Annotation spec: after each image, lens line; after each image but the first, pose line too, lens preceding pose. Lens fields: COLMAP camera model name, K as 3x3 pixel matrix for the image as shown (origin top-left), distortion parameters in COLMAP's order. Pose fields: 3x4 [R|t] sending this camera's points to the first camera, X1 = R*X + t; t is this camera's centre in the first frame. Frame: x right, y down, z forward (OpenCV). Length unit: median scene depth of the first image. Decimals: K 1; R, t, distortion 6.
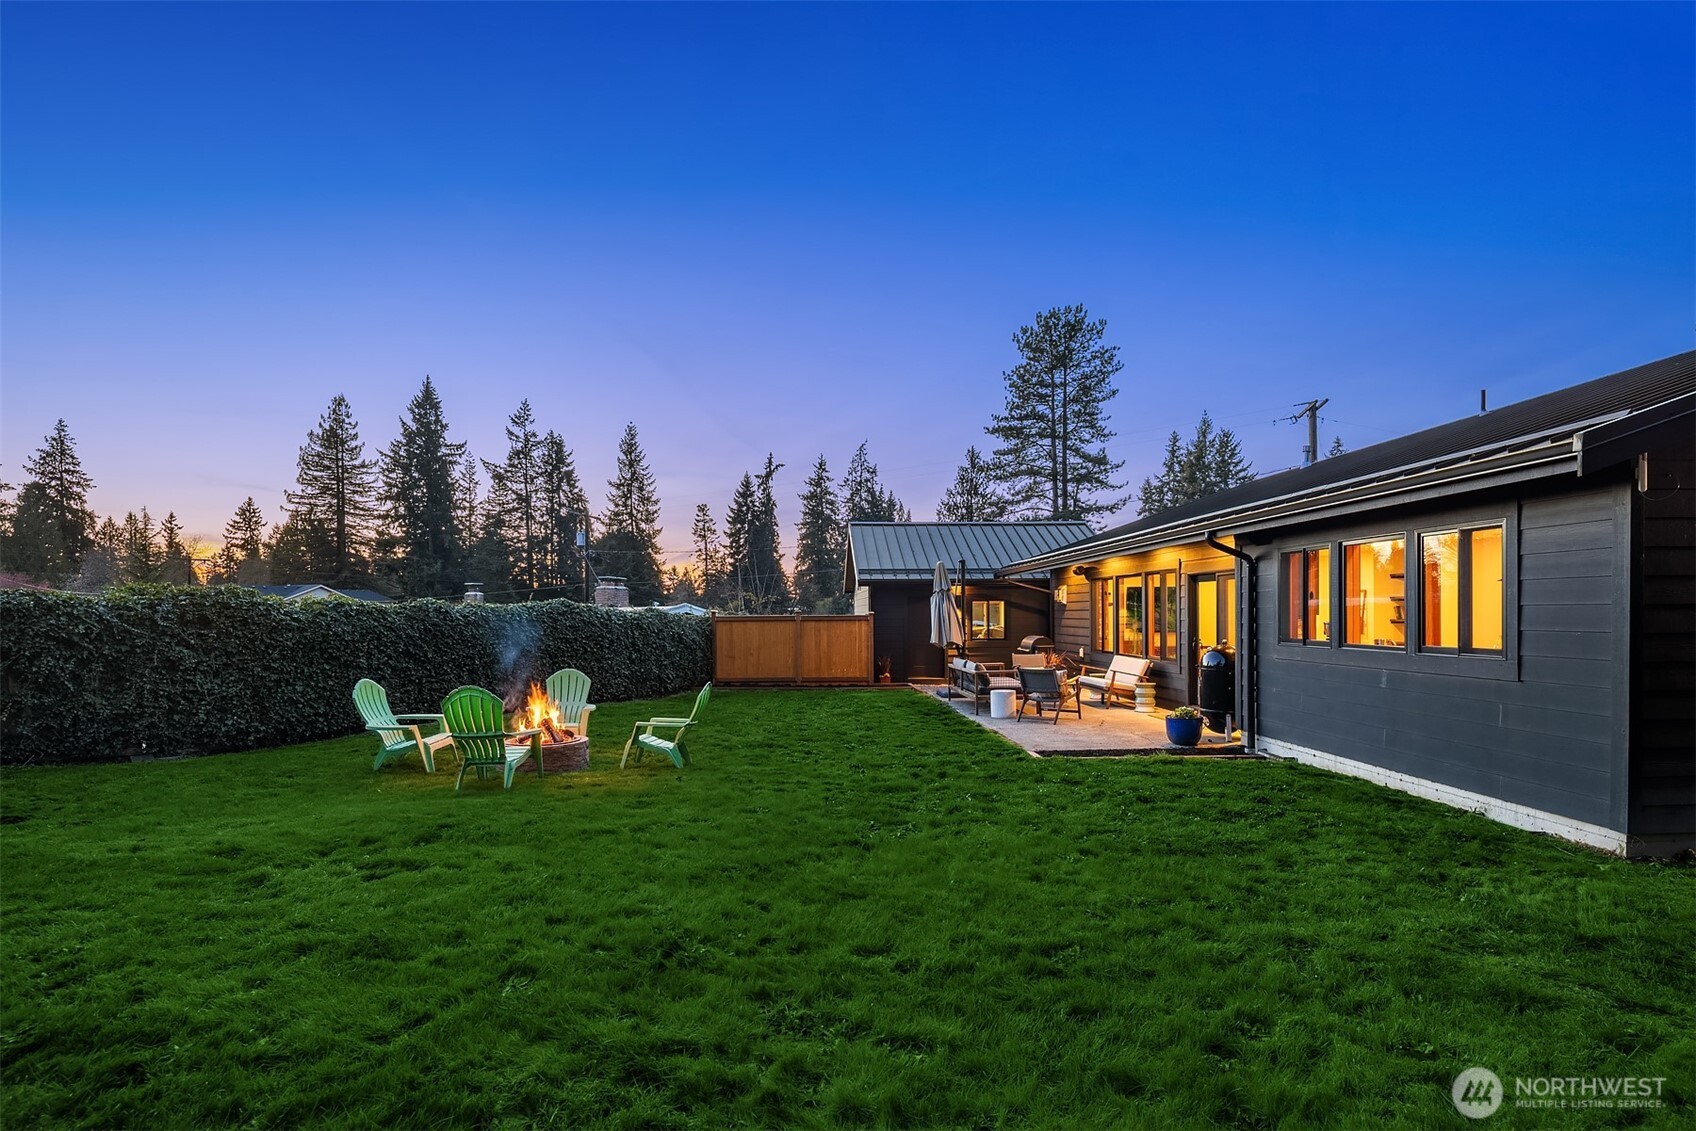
lens RADIAL K [[841.9, 0, 846.2], [0, 841.9, 628.1], [0, 0, 1]] dist [0.034632, 0.000124]
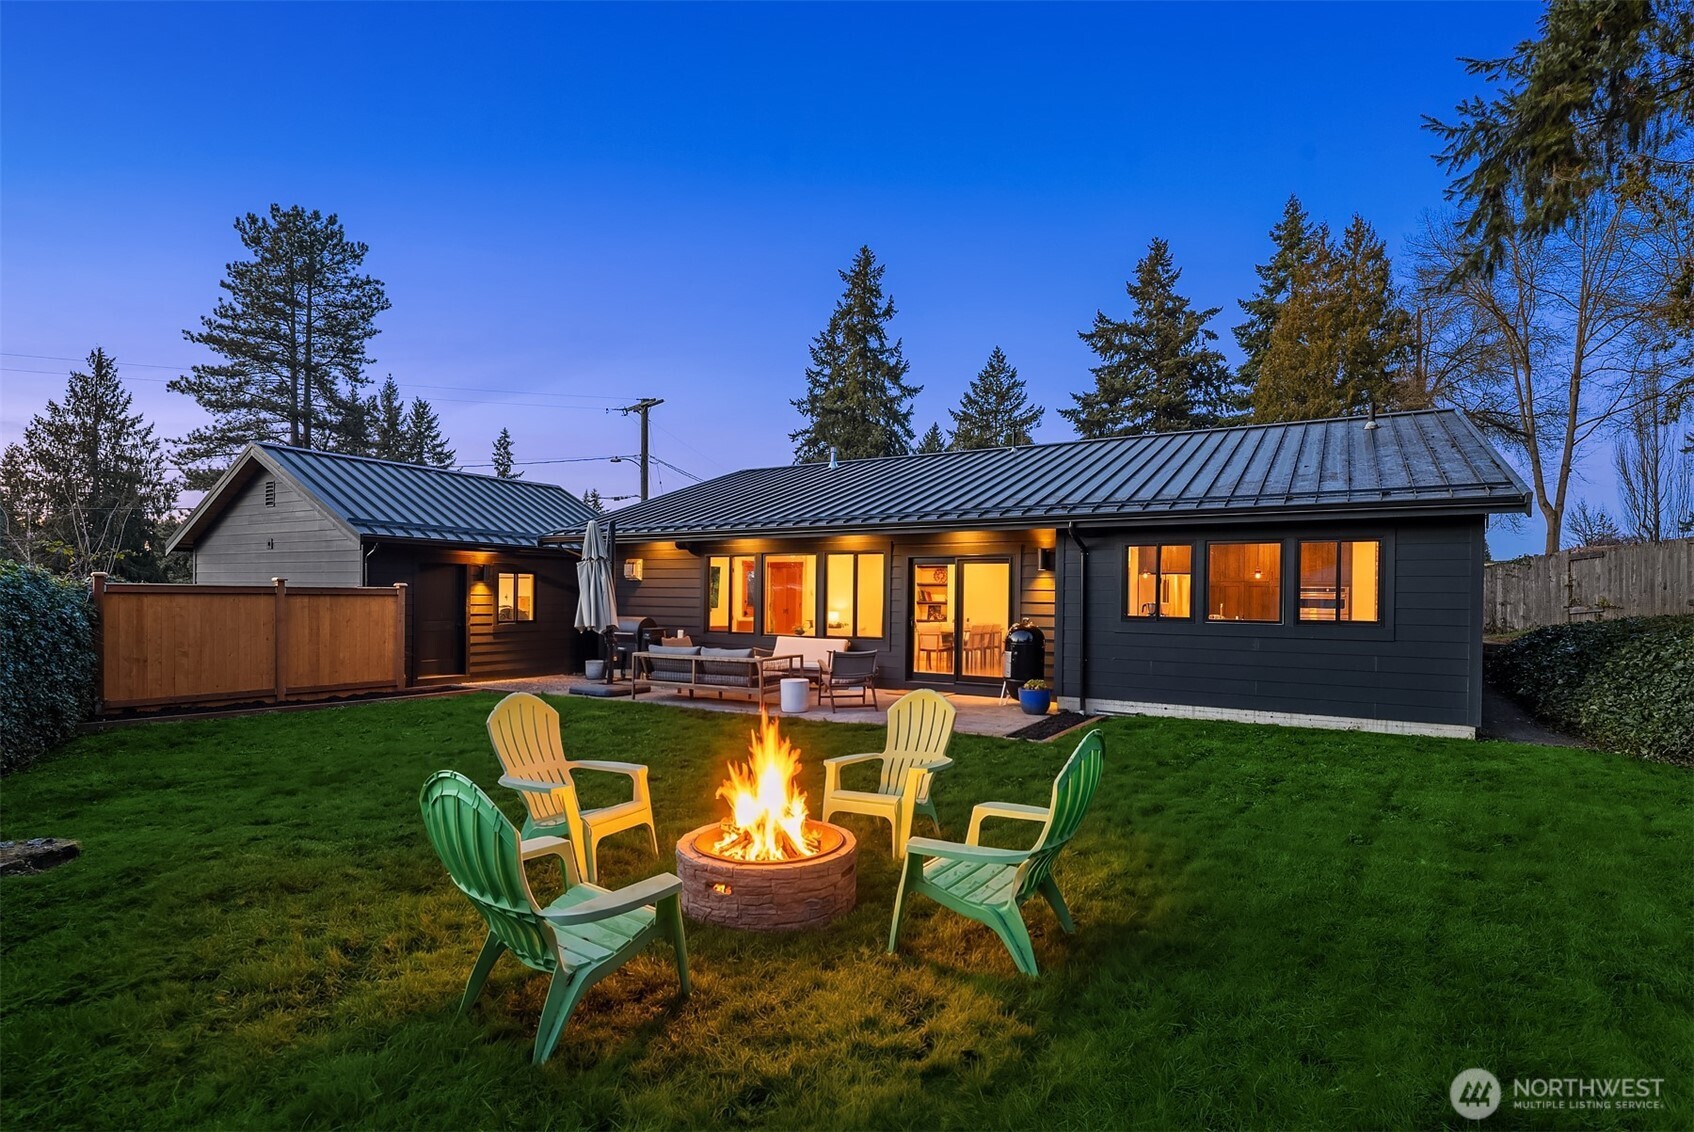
lens RADIAL K [[837.9, 0, 849.3], [0, 837.9, 611.4], [0, 0, 1]] dist [0.001181, 0.000108]
pose [[0.540810, -0.002967, 0.841140, -0.070547], [-0.000680, 0.999992, 0.003965, 0.000101], [-0.841145, -0.002717, 0.540804, 0.068791]]
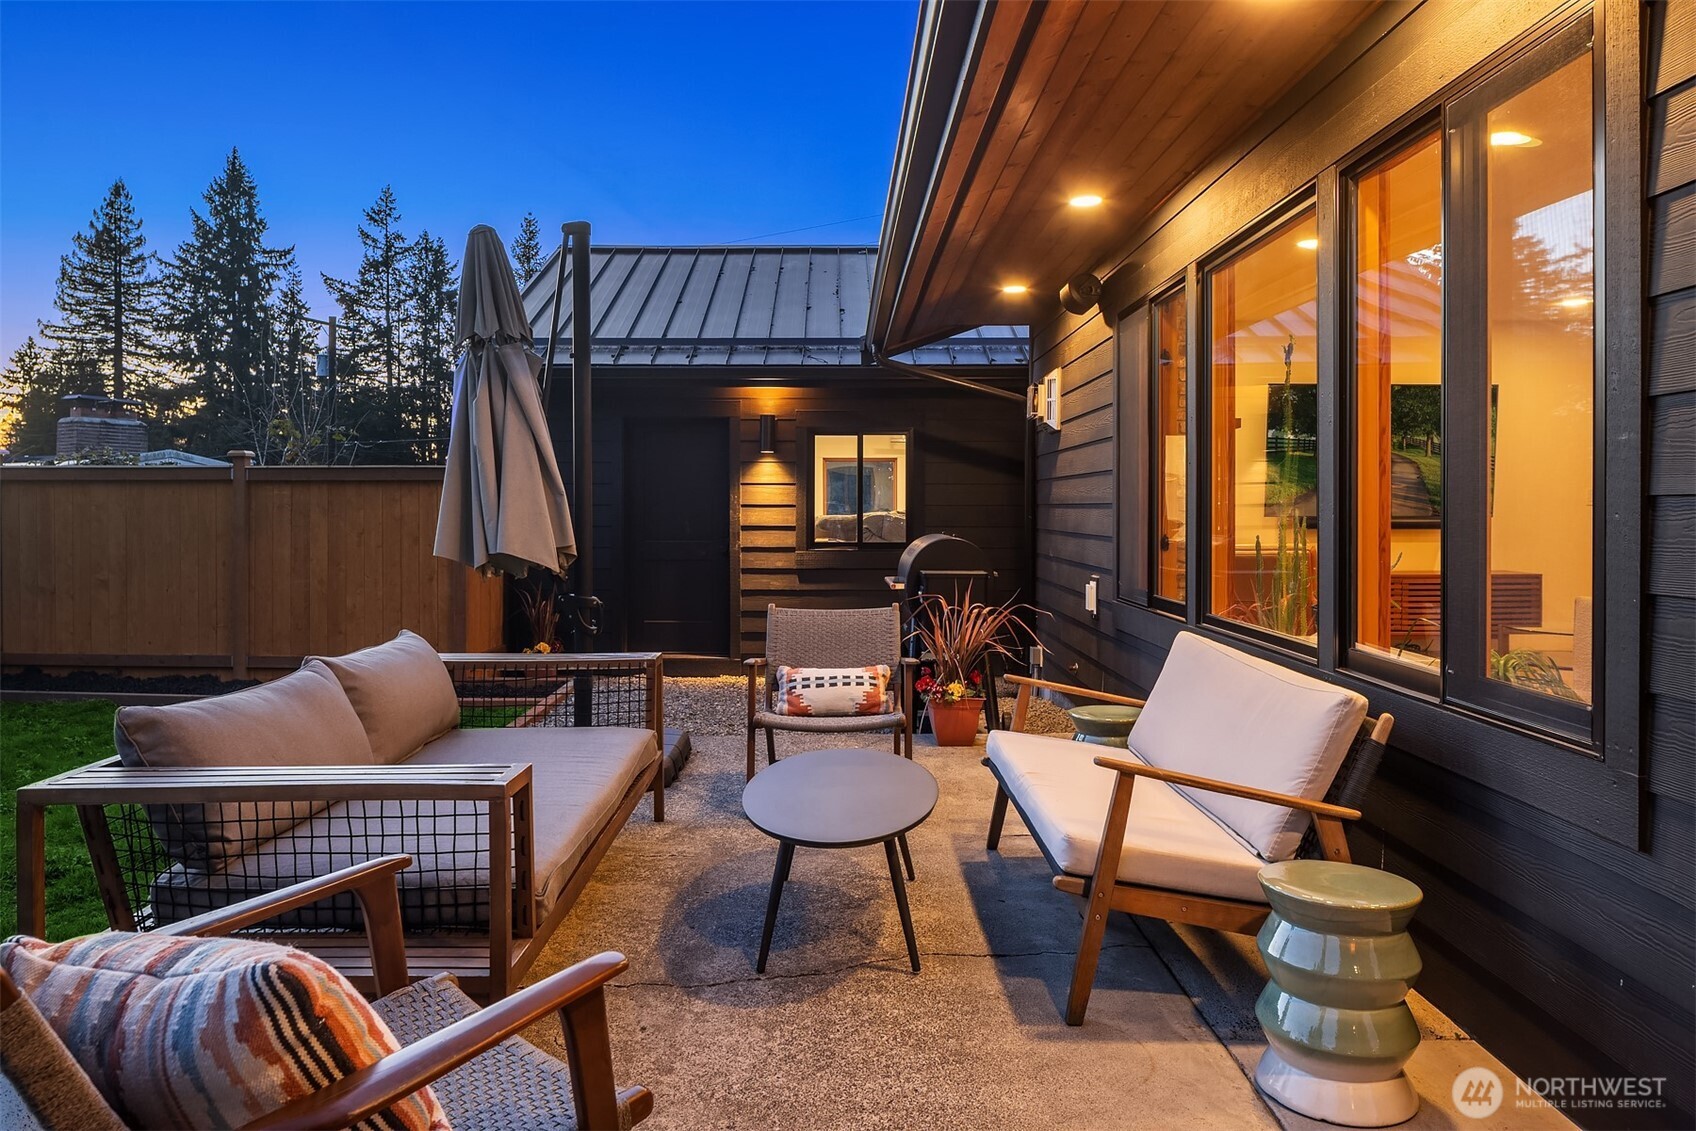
lens RADIAL K [[1137.6, 0, 848.0], [0, 1137.6, 565.5], [0, 0, 1]] dist [-0.007085, -0.002095]
pose [[0.998947, 0.009486, -0.044888, 0.040676], [-0.007977, 0.999401, 0.033676, 0.001361], [0.045181, -0.033283, 0.998424, 0.118442]]
